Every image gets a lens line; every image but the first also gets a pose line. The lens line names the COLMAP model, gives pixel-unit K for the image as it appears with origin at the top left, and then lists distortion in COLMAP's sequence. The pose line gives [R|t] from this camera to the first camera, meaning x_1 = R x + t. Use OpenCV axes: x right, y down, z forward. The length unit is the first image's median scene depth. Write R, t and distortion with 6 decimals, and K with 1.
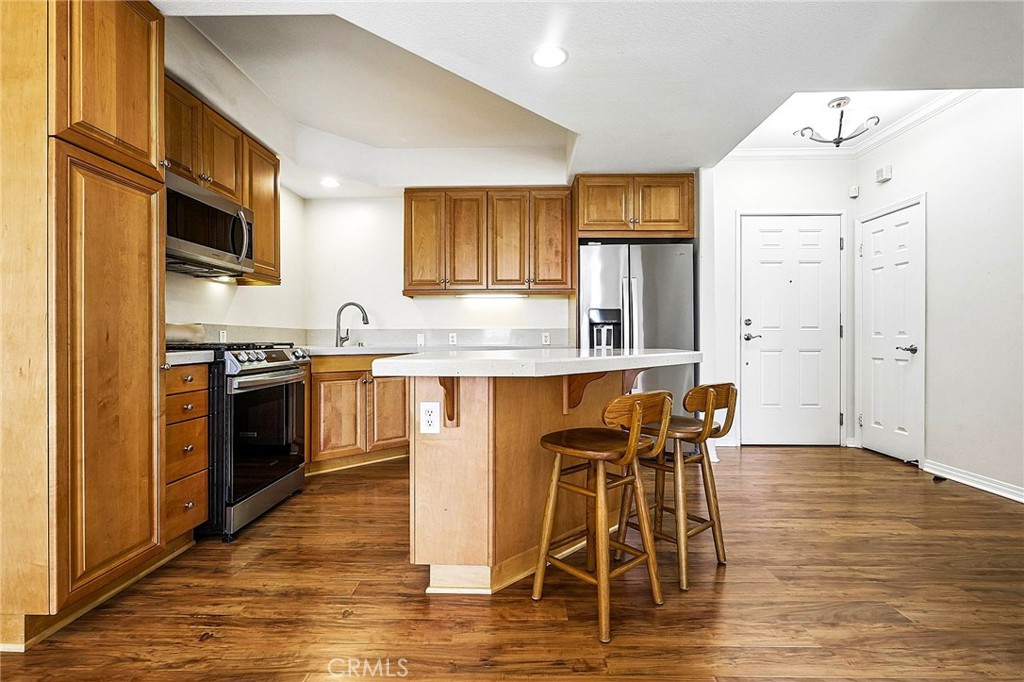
lens RADIAL K [[455.4, 0, 512.9], [0, 455.4, 341.1], [0, 0, 1]] dist [-0.002849, 0.000041]
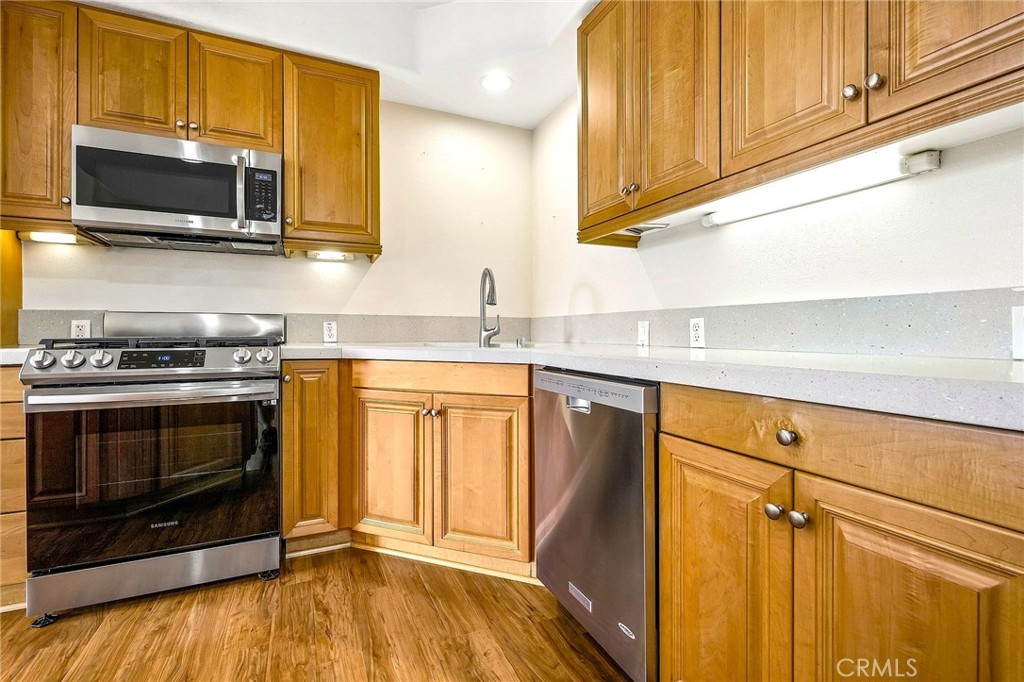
lens RADIAL K [[455.4, 0, 507.4], [0, 455.4, 333.6], [0, 0, 1]] dist [-0.002849, 0.000041]
pose [[0.437618, 0.004073, -0.899152, 0.179384], [-0.006267, 0.999979, 0.001479, -0.003949], [0.899139, 0.004988, 0.437634, 0.790554]]
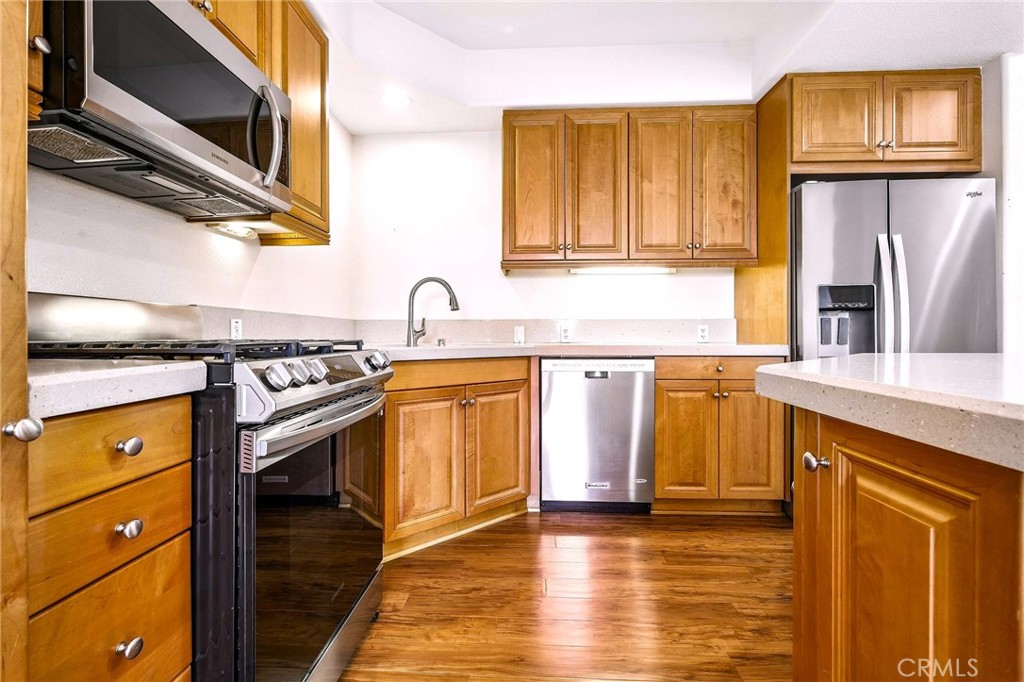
lens RADIAL K [[455.4, 0, 514.7], [0, 455.4, 336.3], [0, 0, 1]] dist [-0.002849, 0.000041]
pose [[0.999611, 0.000786, -0.027891, -0.223793], [-0.000824, 0.999999, -0.001347, -0.000102], [0.027890, 0.001369, 0.999610, 0.361567]]
